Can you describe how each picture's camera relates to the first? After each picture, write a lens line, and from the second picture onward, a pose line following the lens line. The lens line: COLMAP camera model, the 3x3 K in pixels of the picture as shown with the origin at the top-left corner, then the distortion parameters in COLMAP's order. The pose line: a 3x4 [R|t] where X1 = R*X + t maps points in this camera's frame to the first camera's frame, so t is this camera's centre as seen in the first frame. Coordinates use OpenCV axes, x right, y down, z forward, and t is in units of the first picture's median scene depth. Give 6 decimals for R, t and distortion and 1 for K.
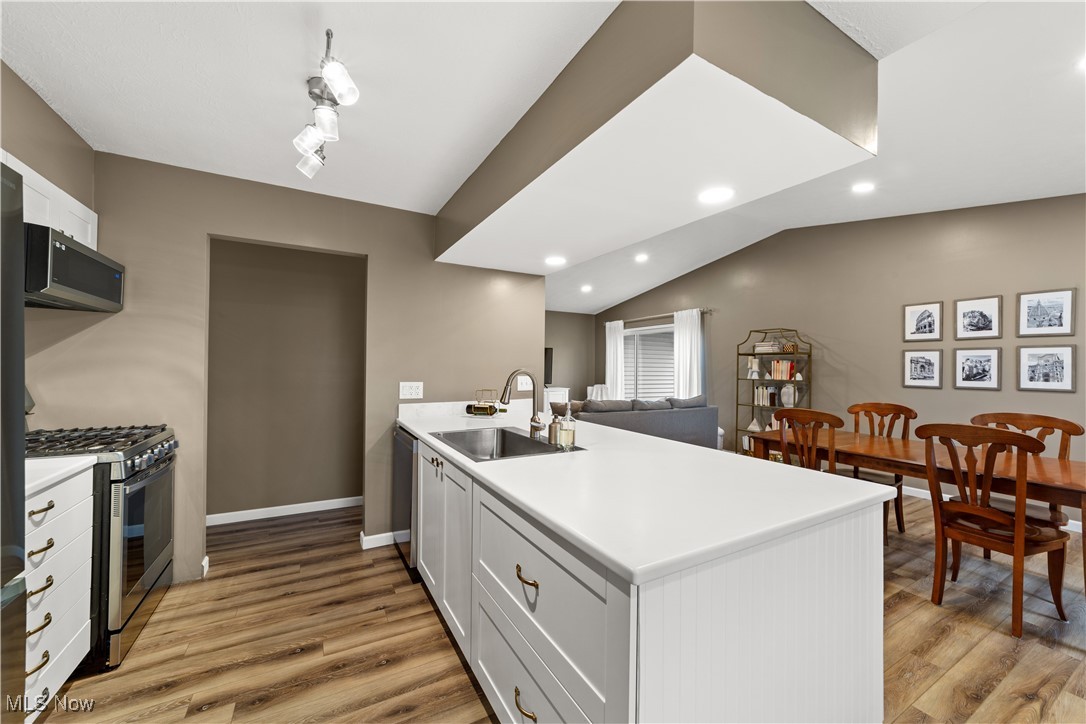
lens RADIAL K [[412.5, 0, 543.0], [0, 412.5, 362.0], [0, 0, 1]] dist [-0.025026, 0.011076]
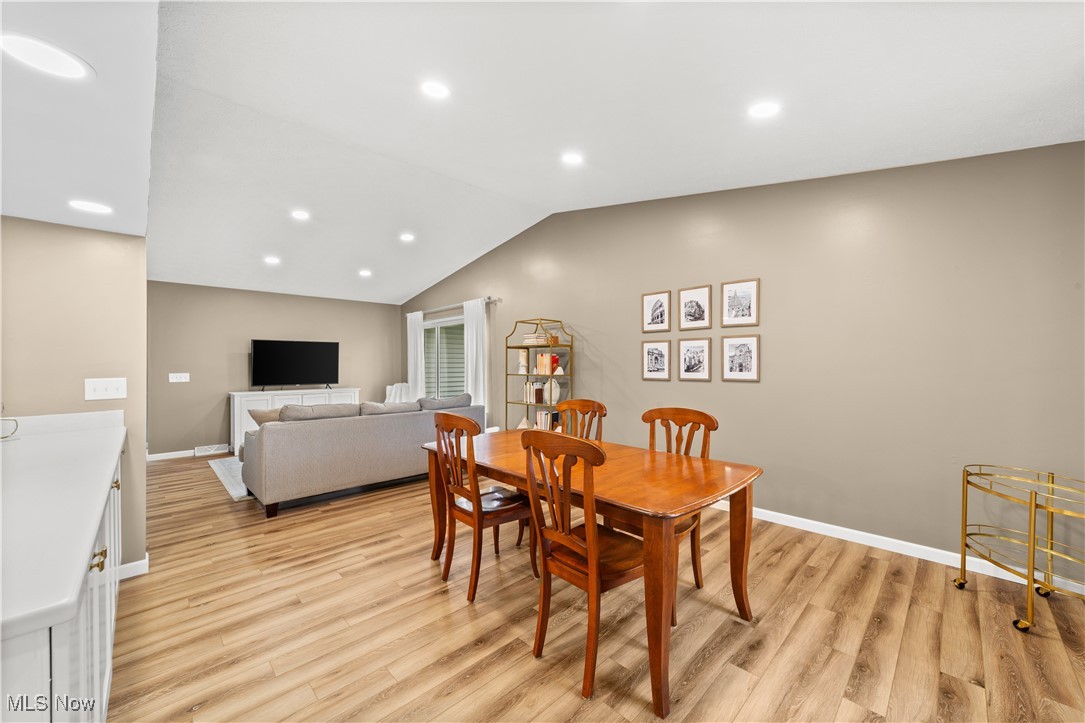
lens RADIAL K [[412.1, 0, 542.5], [0, 412.1, 361.5], [0, 0, 1]] dist [-0.025026, 0.011076]
pose [[0.967556, -0.014167, 0.252260, 0.421170], [0.012098, 0.999879, 0.009751, 0.005961], [-0.252368, -0.006382, 0.967610, 0.123482]]
